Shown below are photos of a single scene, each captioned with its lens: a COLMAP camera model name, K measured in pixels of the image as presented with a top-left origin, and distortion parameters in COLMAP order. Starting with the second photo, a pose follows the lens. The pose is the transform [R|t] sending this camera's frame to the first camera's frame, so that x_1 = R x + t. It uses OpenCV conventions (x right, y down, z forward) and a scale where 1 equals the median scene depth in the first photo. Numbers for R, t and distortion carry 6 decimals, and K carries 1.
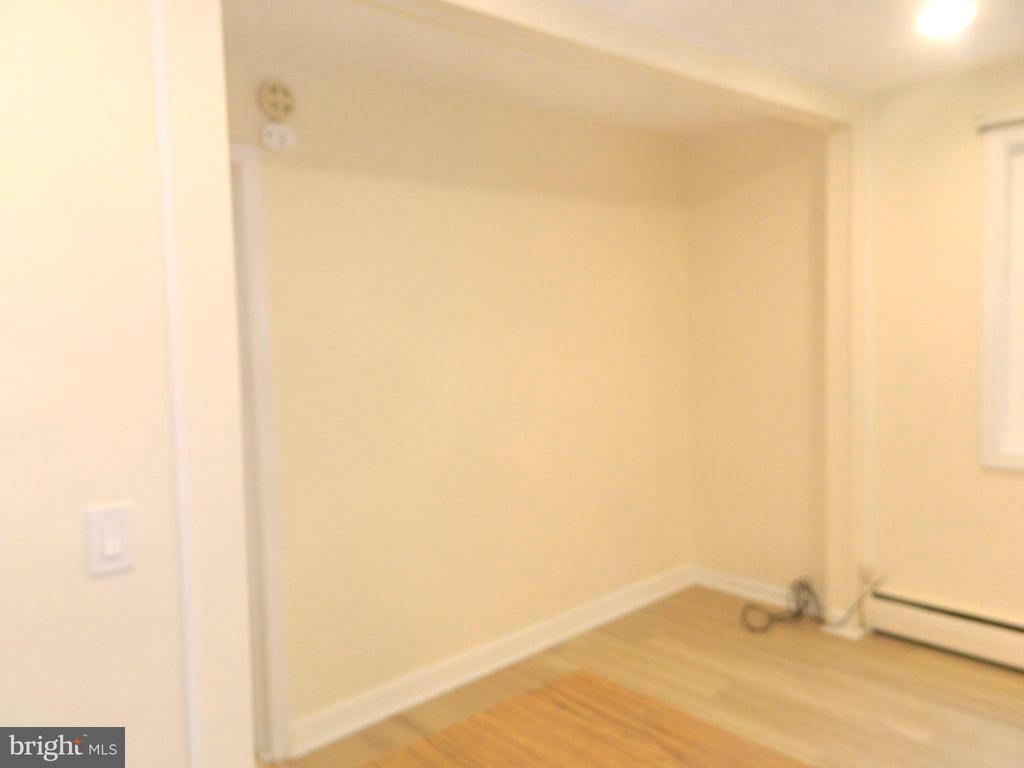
lens RADIAL K [[792.7, 0, 508.9], [0, 792.7, 376.7], [0, 0, 1]] dist [0.054576, -0.032821]
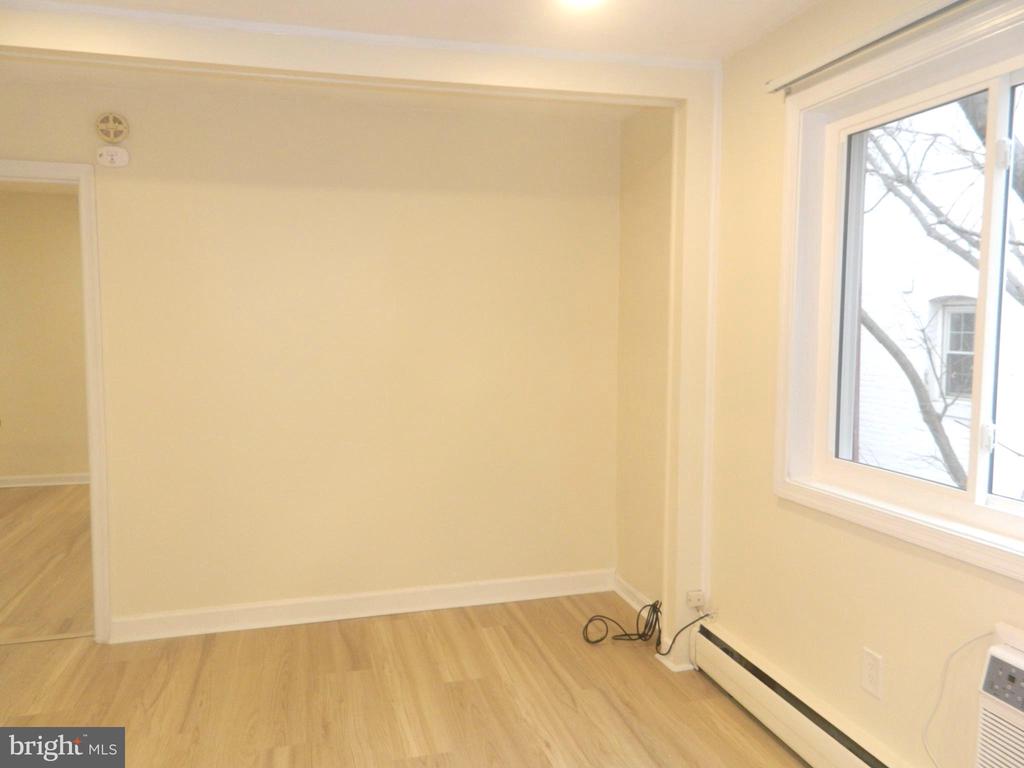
lens RADIAL K [[792.7, 0, 508.9], [0, 792.7, 376.7], [0, 0, 1]] dist [0.054576, -0.032821]
pose [[0.886178, 0.067083, -0.458464, 0.672577], [-0.060551, 0.997745, 0.028950, -0.020024], [0.459372, 0.002106, 0.888241, 0.119323]]
